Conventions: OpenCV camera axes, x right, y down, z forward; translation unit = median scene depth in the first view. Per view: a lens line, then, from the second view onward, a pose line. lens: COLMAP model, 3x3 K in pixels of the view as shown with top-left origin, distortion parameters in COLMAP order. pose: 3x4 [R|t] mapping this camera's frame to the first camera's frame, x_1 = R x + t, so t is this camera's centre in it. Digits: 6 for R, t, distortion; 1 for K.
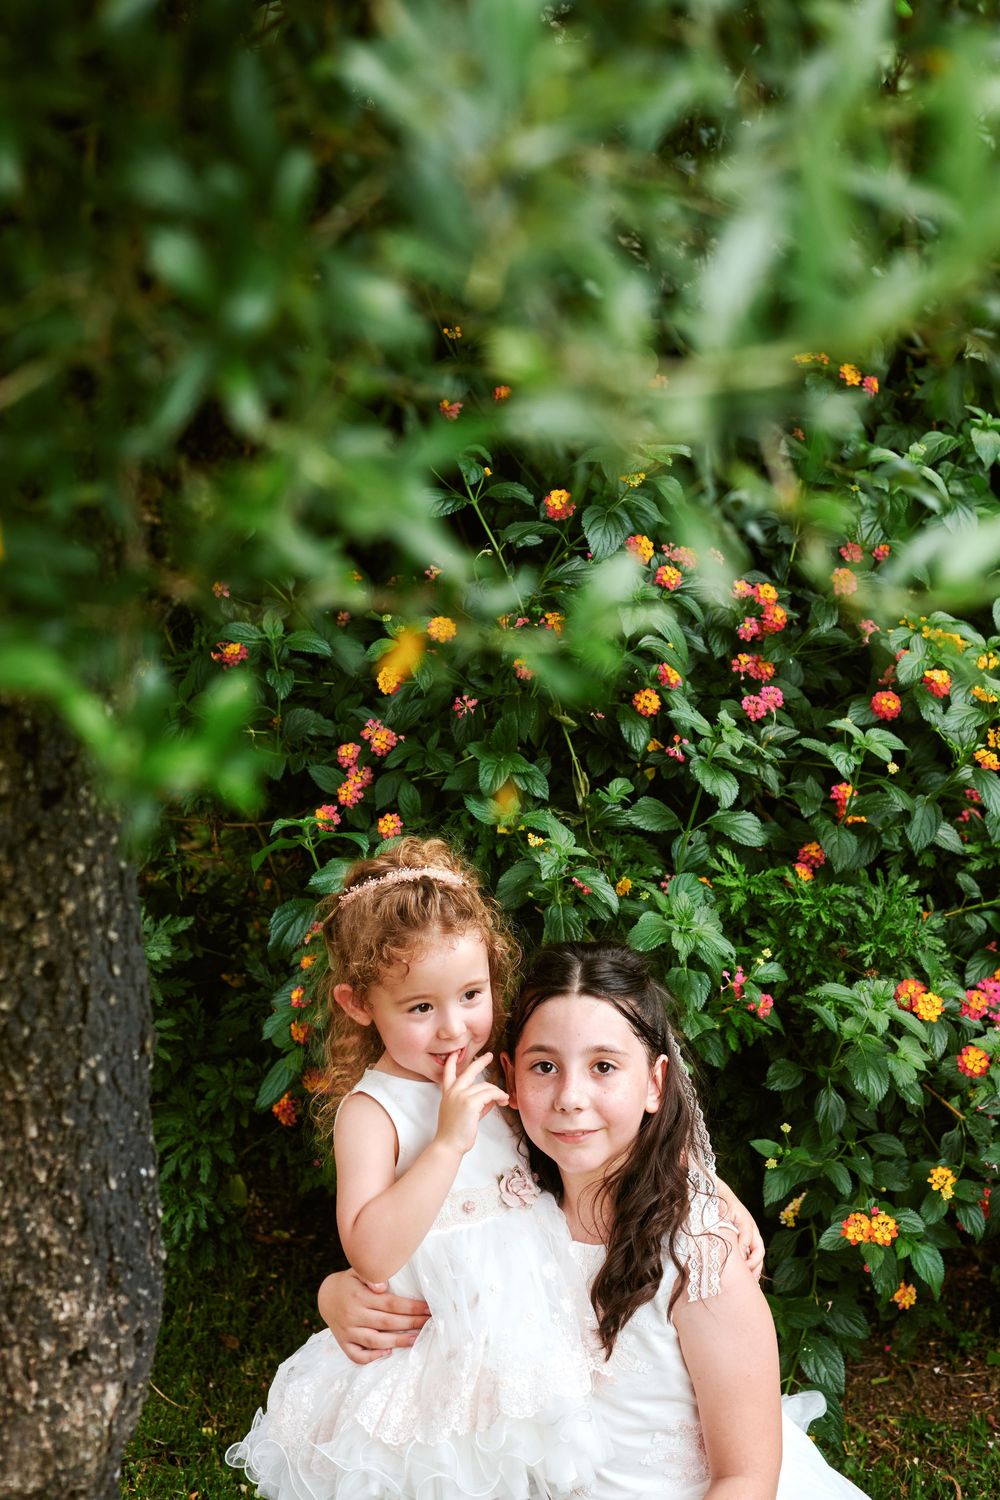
lens RADIAL K [[2411.2, 0, 475.9], [0, 2411.2, 653.4], [0, 0, 1]] dist [-0.125608, 0.106588]
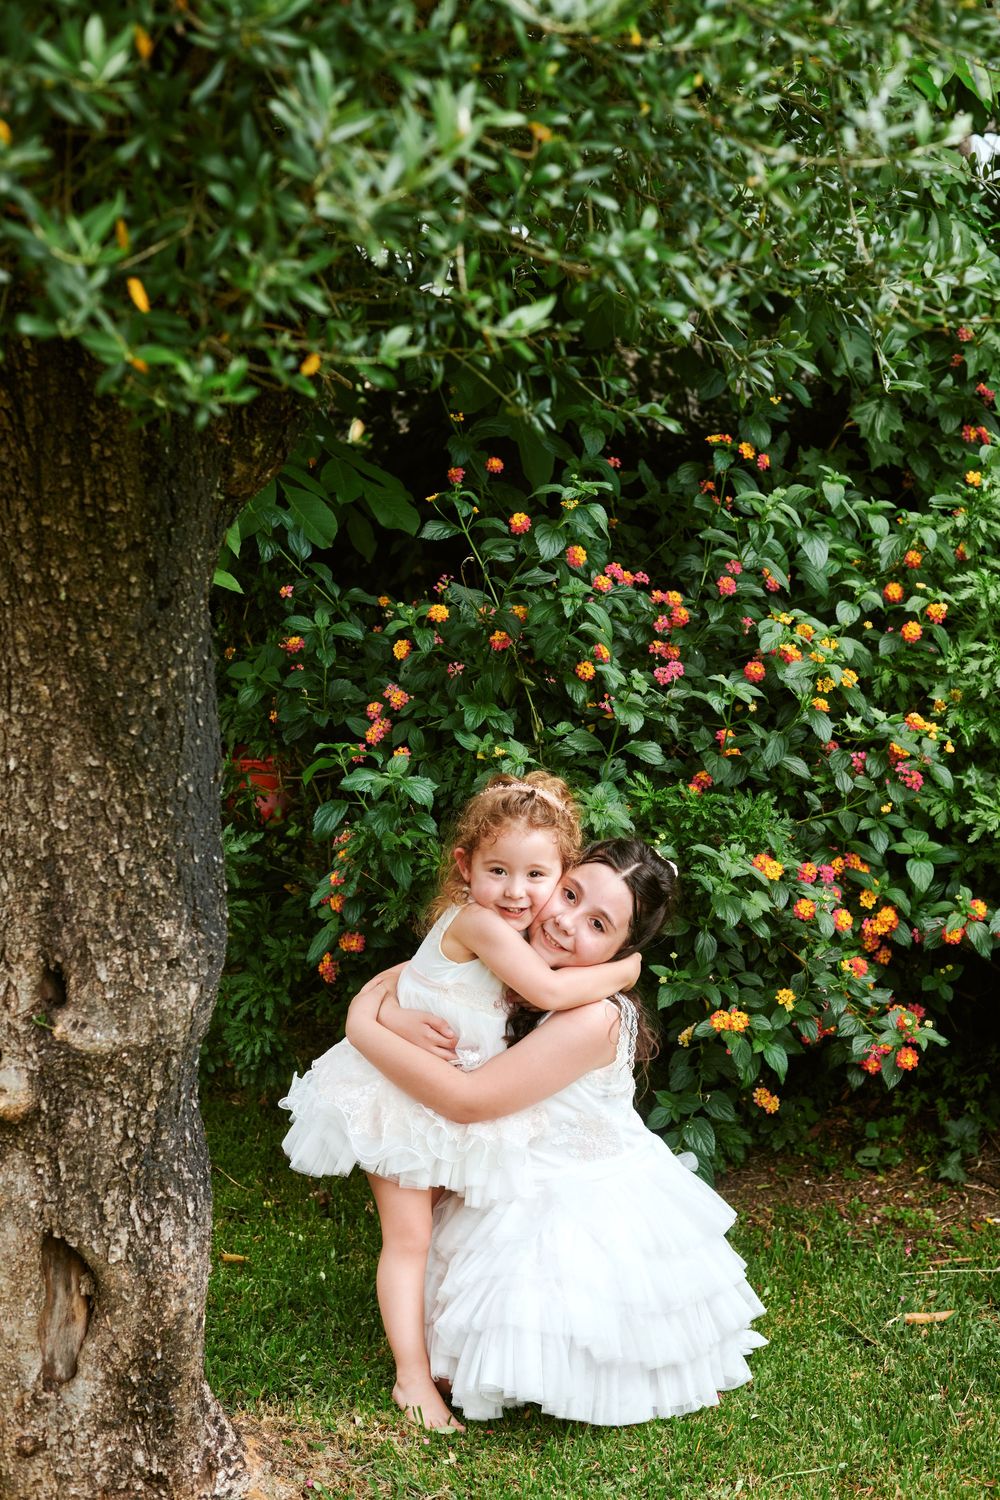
lens RADIAL K [[2188.5, 0, 500.0], [0, 2188.5, 750.0], [0, 0, 1]] dist [-0.140392, 0.016163]
pose [[0.999728, 0.008504, -0.021720, 0.051516], [-0.009150, 0.999514, -0.029813, 0.110295], [0.021456, 0.030004, 0.999319, -0.288365]]
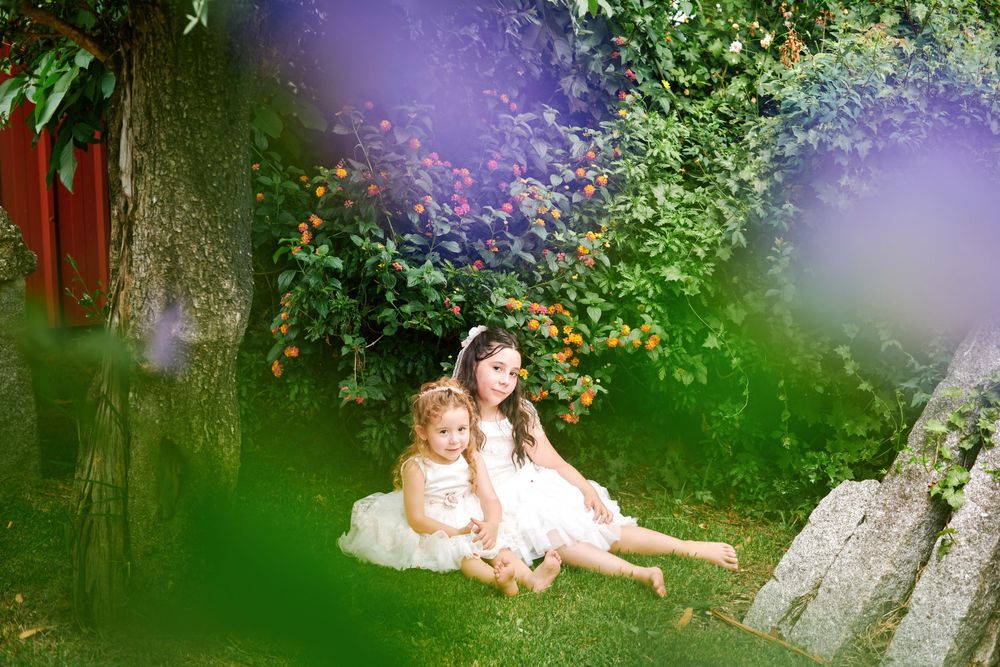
lens RADIAL K [[1459.0, 0, 529.7], [0, 1459.0, 362.5], [0, 0, 1]] dist [-0.140392, 0.016163]
pose [[0.993374, 0.013059, 0.114185, 0.013068], [-0.008815, 0.999254, -0.037593, 0.262565], [-0.114591, 0.036338, 0.992748, -0.627039]]
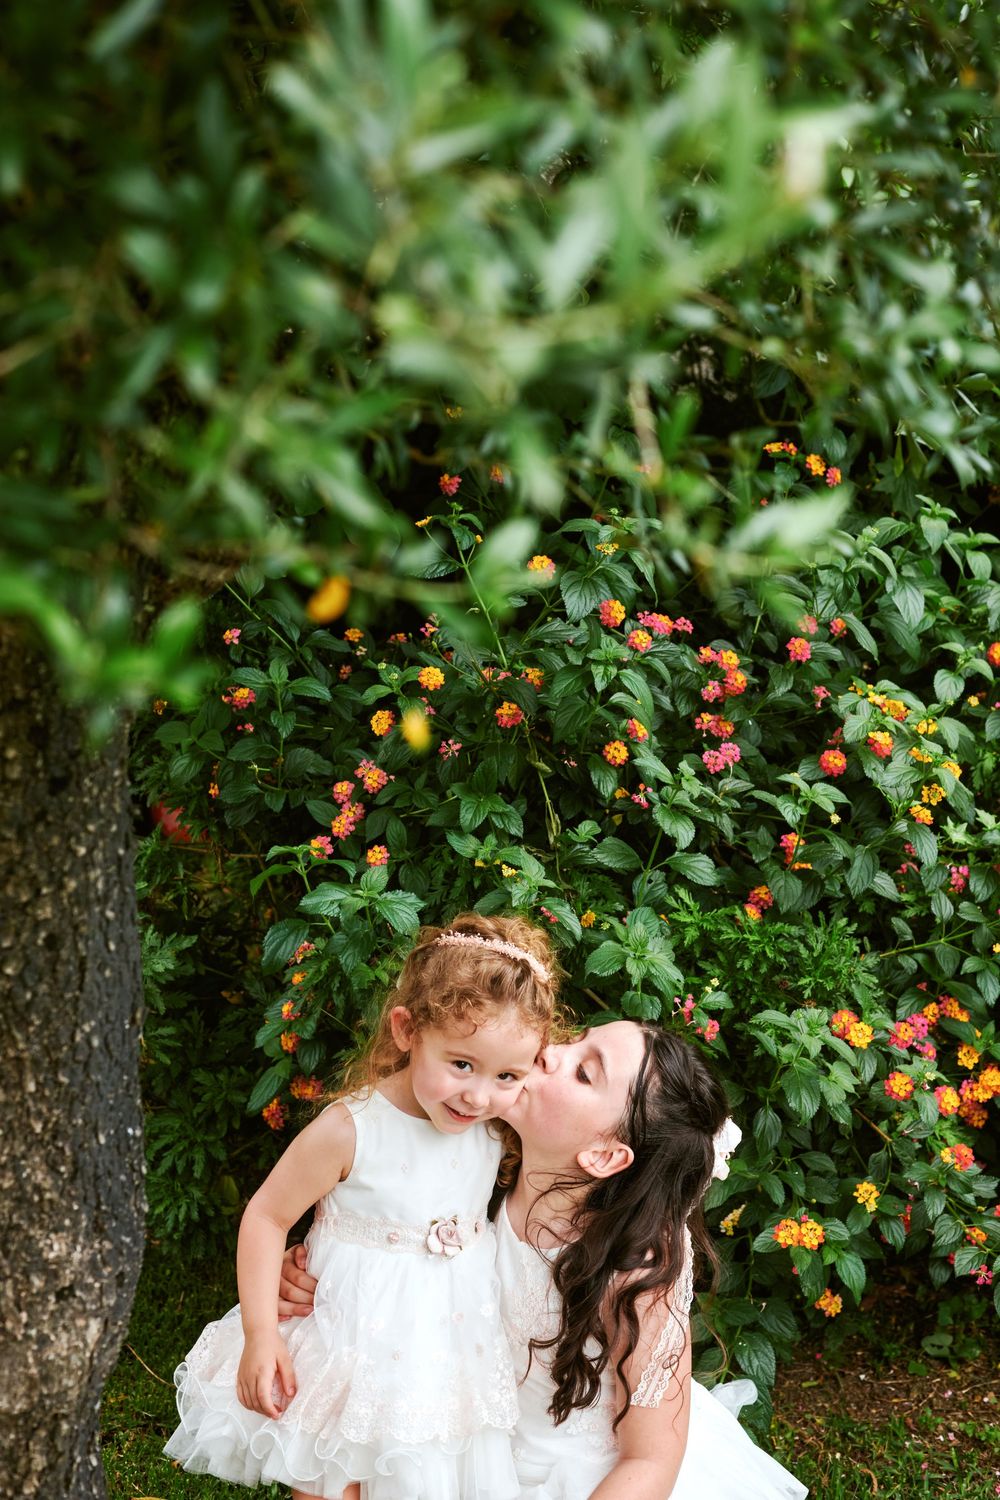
lens RADIAL K [[2252.1, 0, 500.3], [0, 2252.1, 706.0], [0, 0, 1]] dist [-0.134921, 0.127144]
pose [[0.999319, 0.036421, 0.005958, 0.011954], [-0.036335, 0.999242, -0.013947, 0.015934], [-0.006461, 0.013721, 0.999885, -0.027375]]
